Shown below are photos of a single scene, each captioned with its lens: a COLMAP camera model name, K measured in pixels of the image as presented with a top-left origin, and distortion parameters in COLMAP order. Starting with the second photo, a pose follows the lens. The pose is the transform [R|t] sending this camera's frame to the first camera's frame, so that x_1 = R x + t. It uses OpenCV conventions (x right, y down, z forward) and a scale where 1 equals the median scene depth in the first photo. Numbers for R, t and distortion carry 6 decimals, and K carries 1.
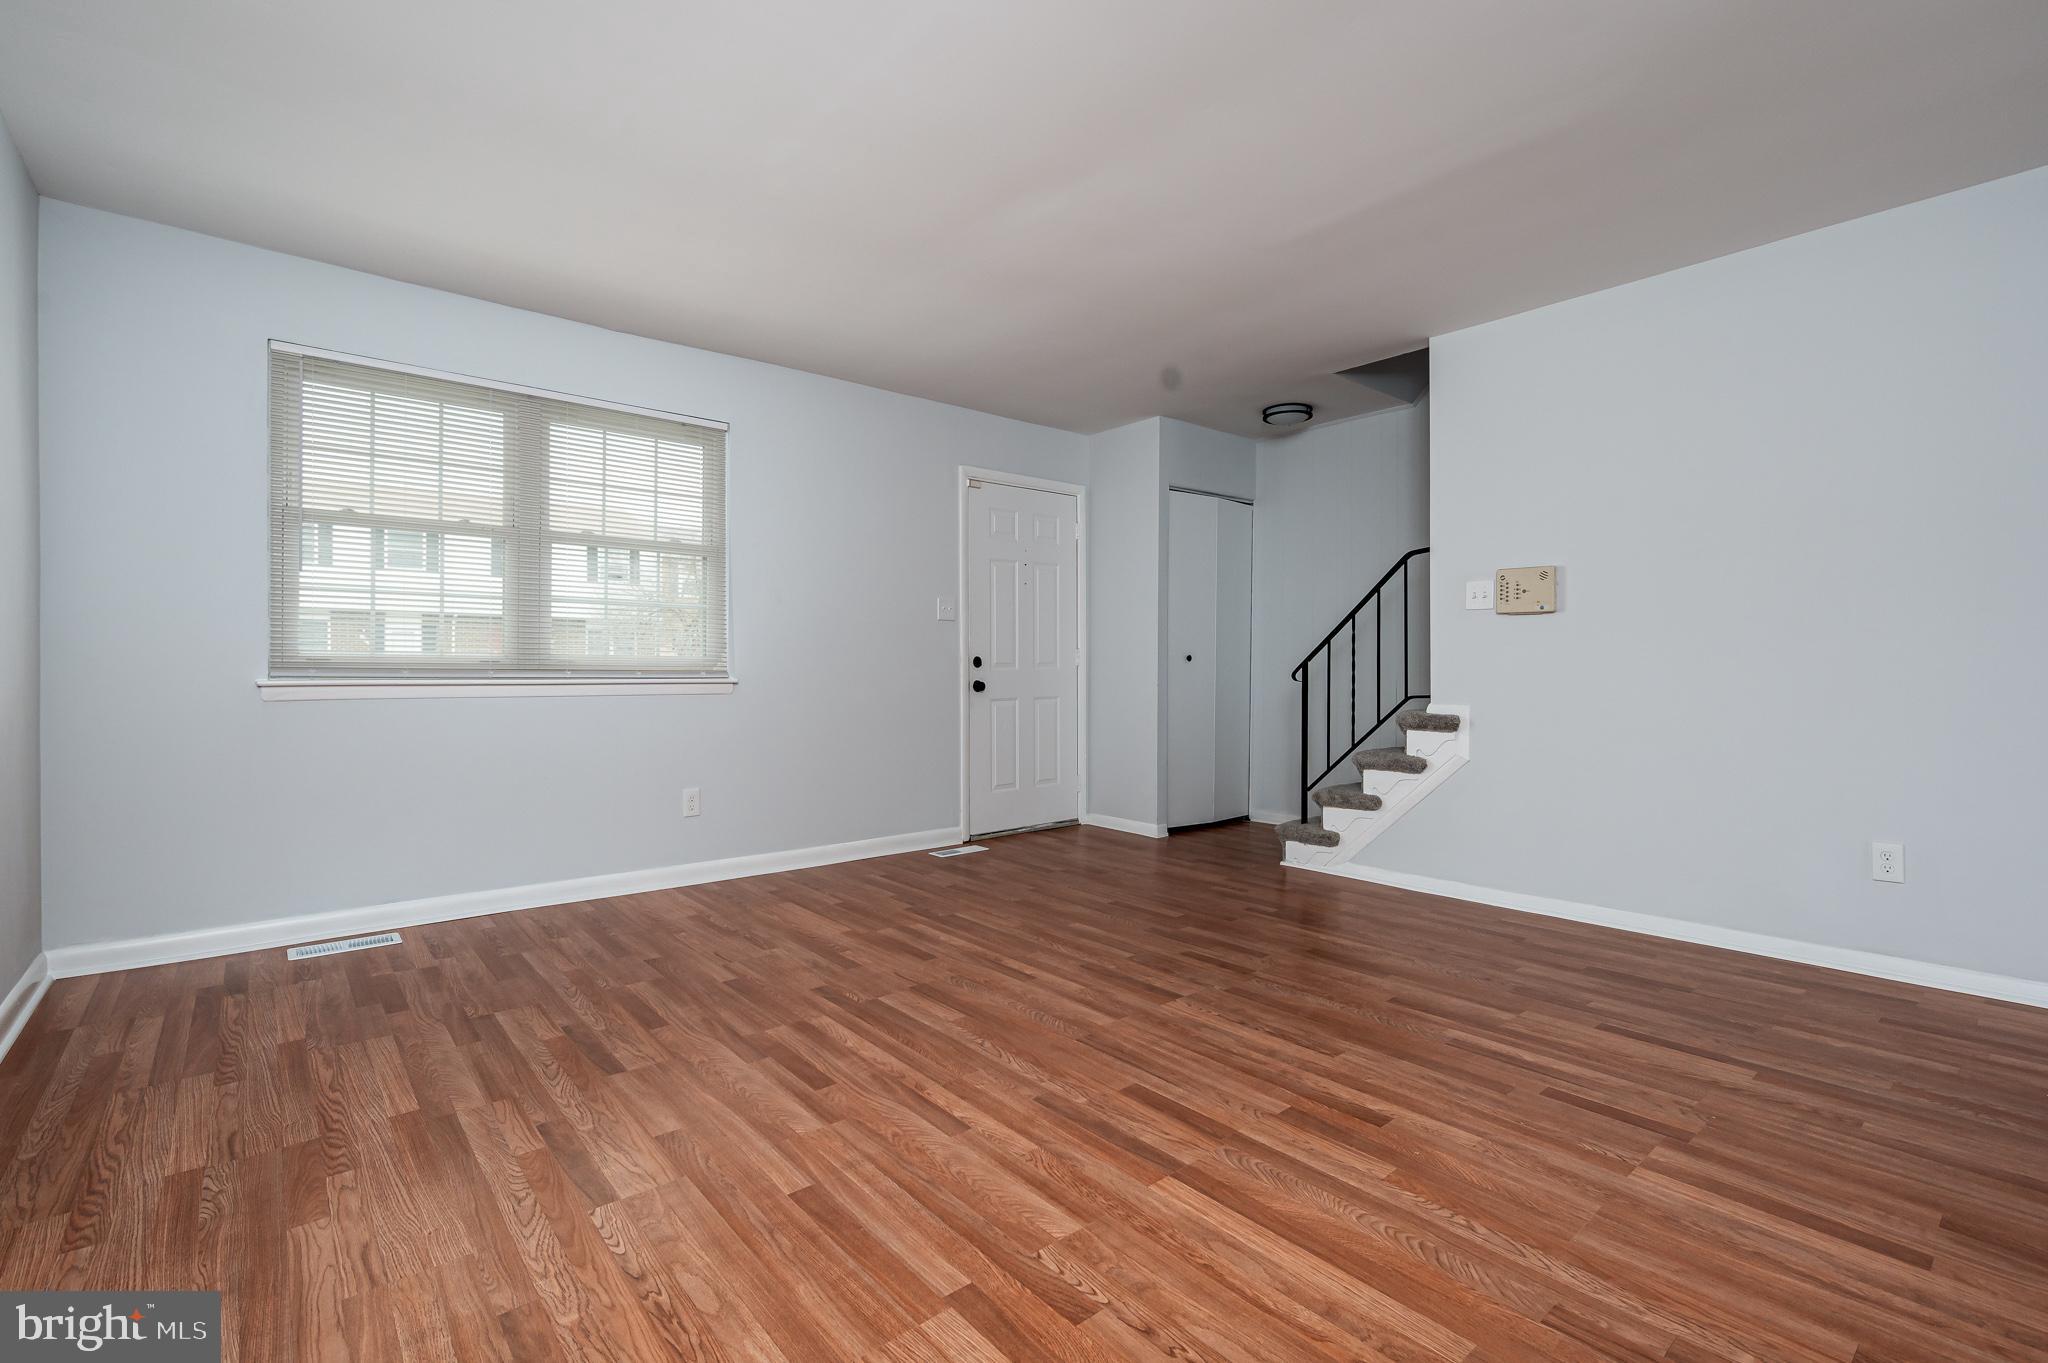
lens RADIAL K [[935.5, 0, 1022.1], [0, 935.5, 693.2], [0, 0, 1]] dist [0.002247, -0.001180]
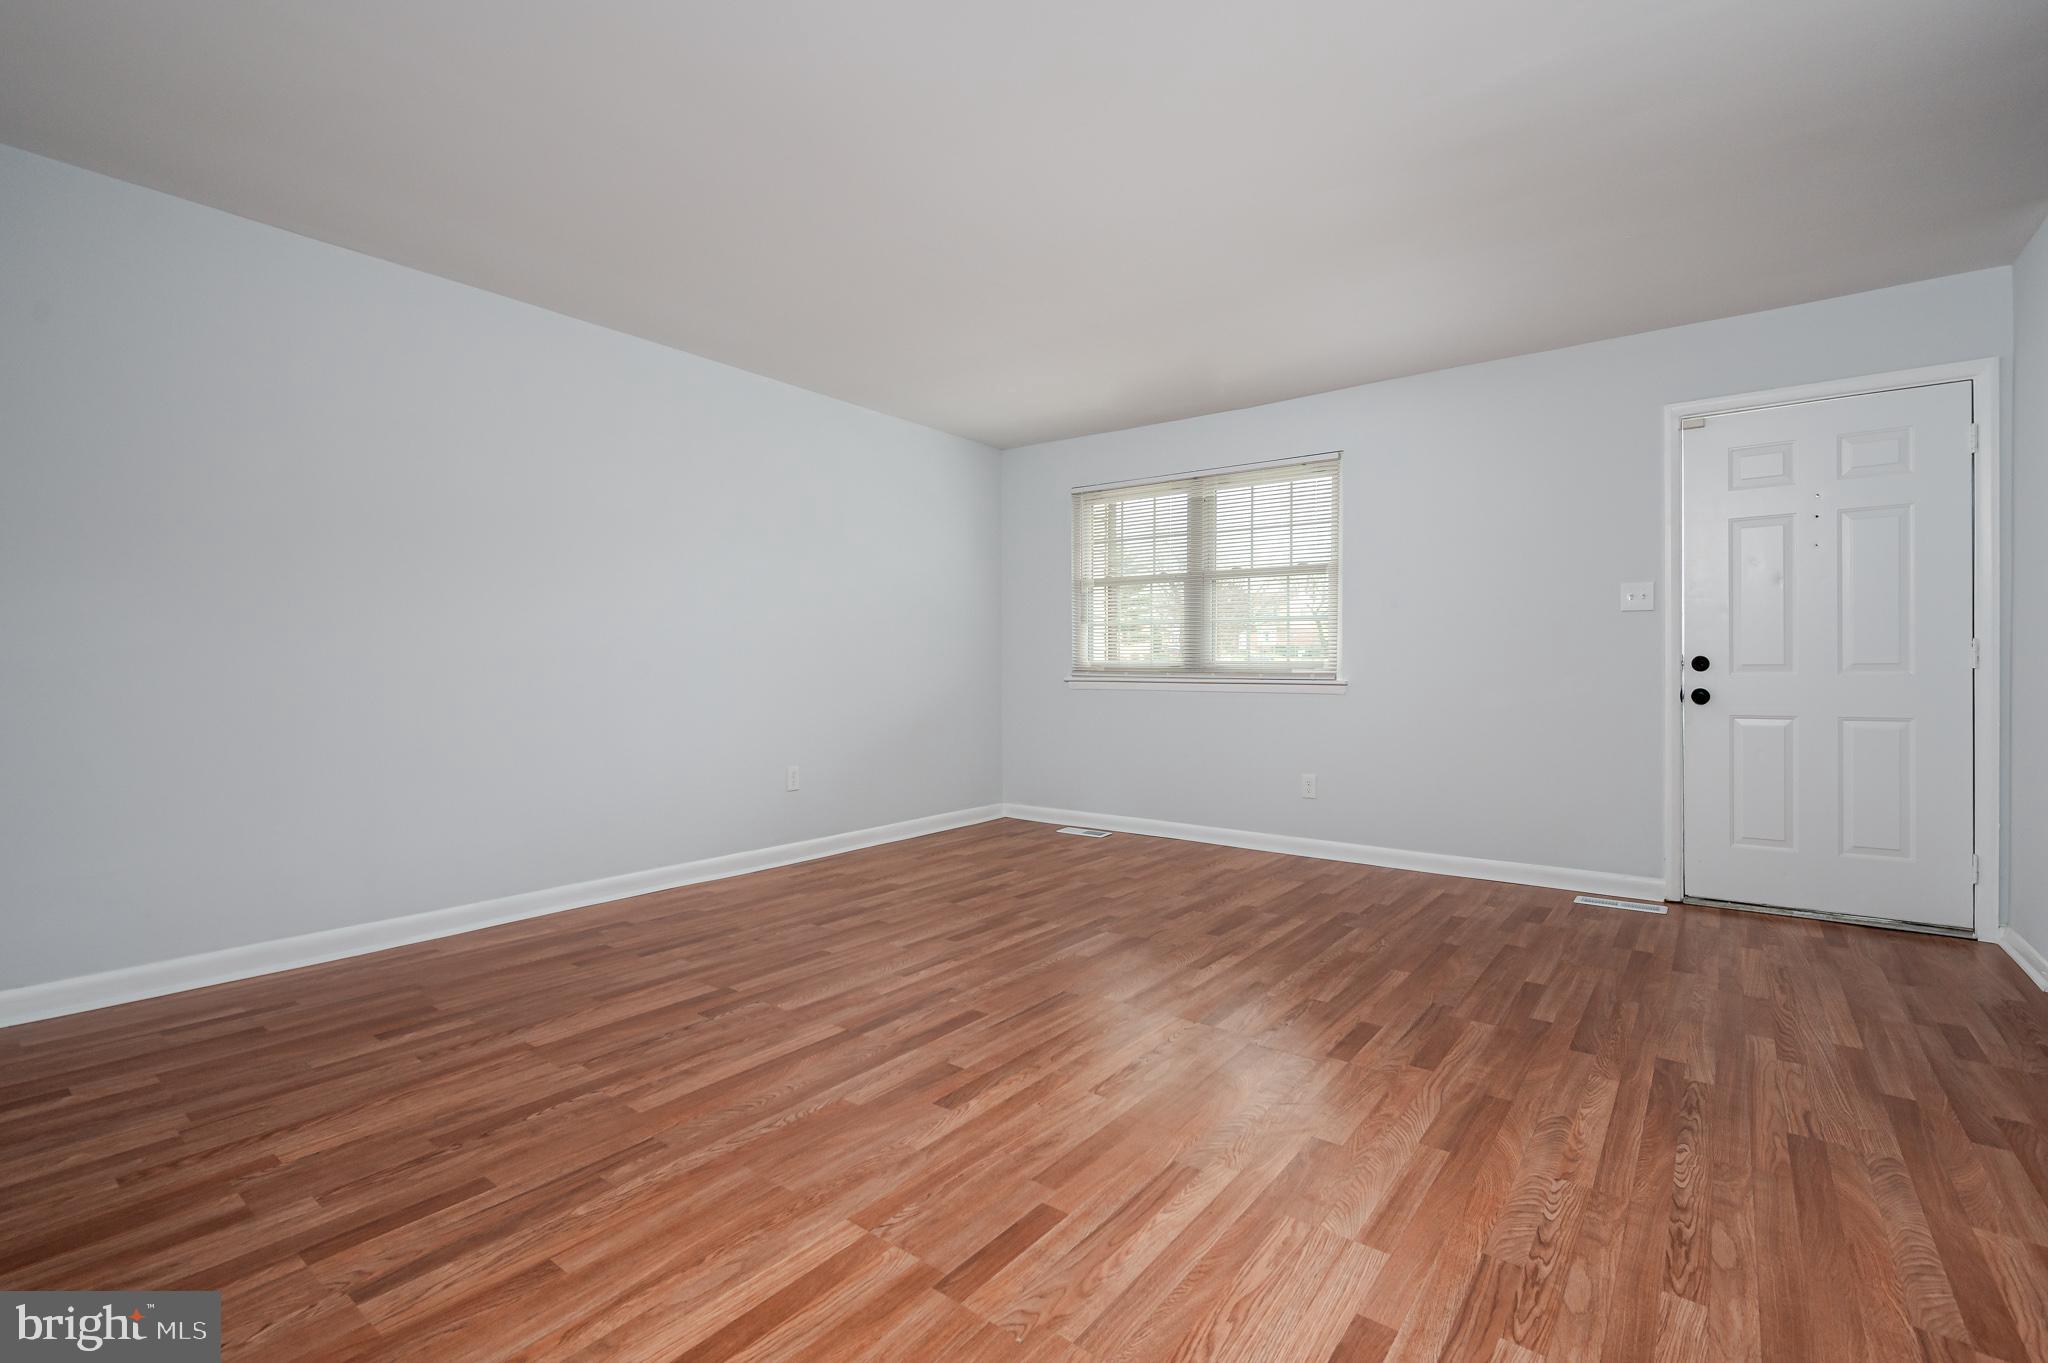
lens RADIAL K [[889.7, 0, 1024.0], [0, 889.7, 681.5], [0, 0, 1]] dist [-0.000771, -0.000415]
pose [[0.214974, 0.010842, -0.976560, 0.974120], [-0.024745, 0.999678, 0.005652, -0.016494], [0.976306, 0.022950, 0.215173, 0.613837]]
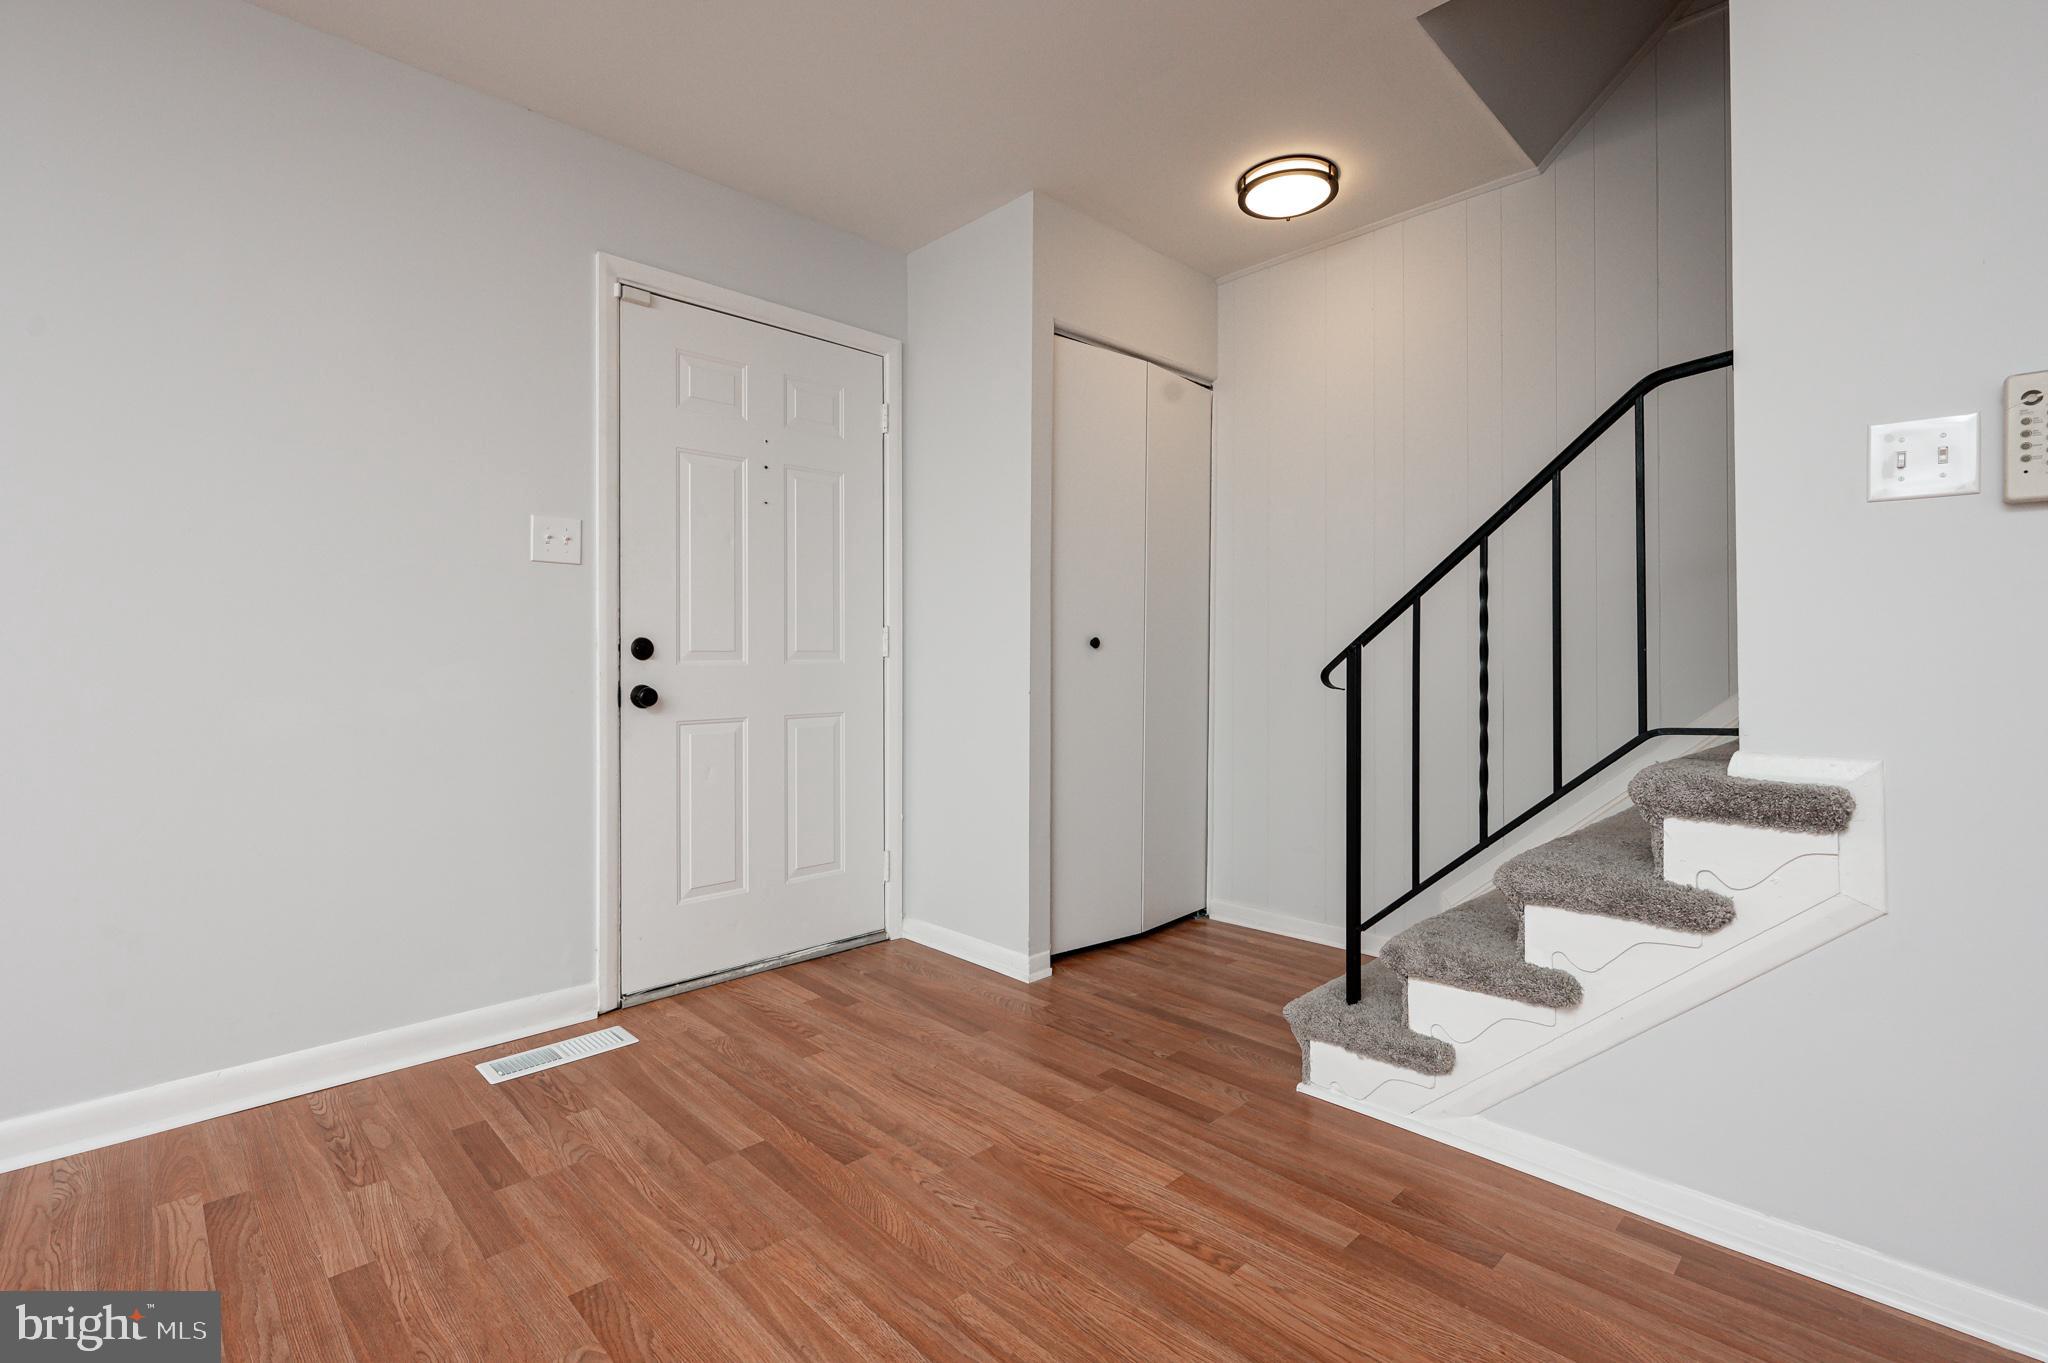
lens RADIAL K [[878.4, 0, 971.9], [0, 878.4, 665.0], [0, 0, 1]] dist [-0.000712, -0.000052]
pose [[0.996597, 0.003711, 0.082343, 0.133763], [-0.001668, 0.999690, -0.024861, -0.022173], [-0.082410, 0.024640, 0.996294, 0.965984]]
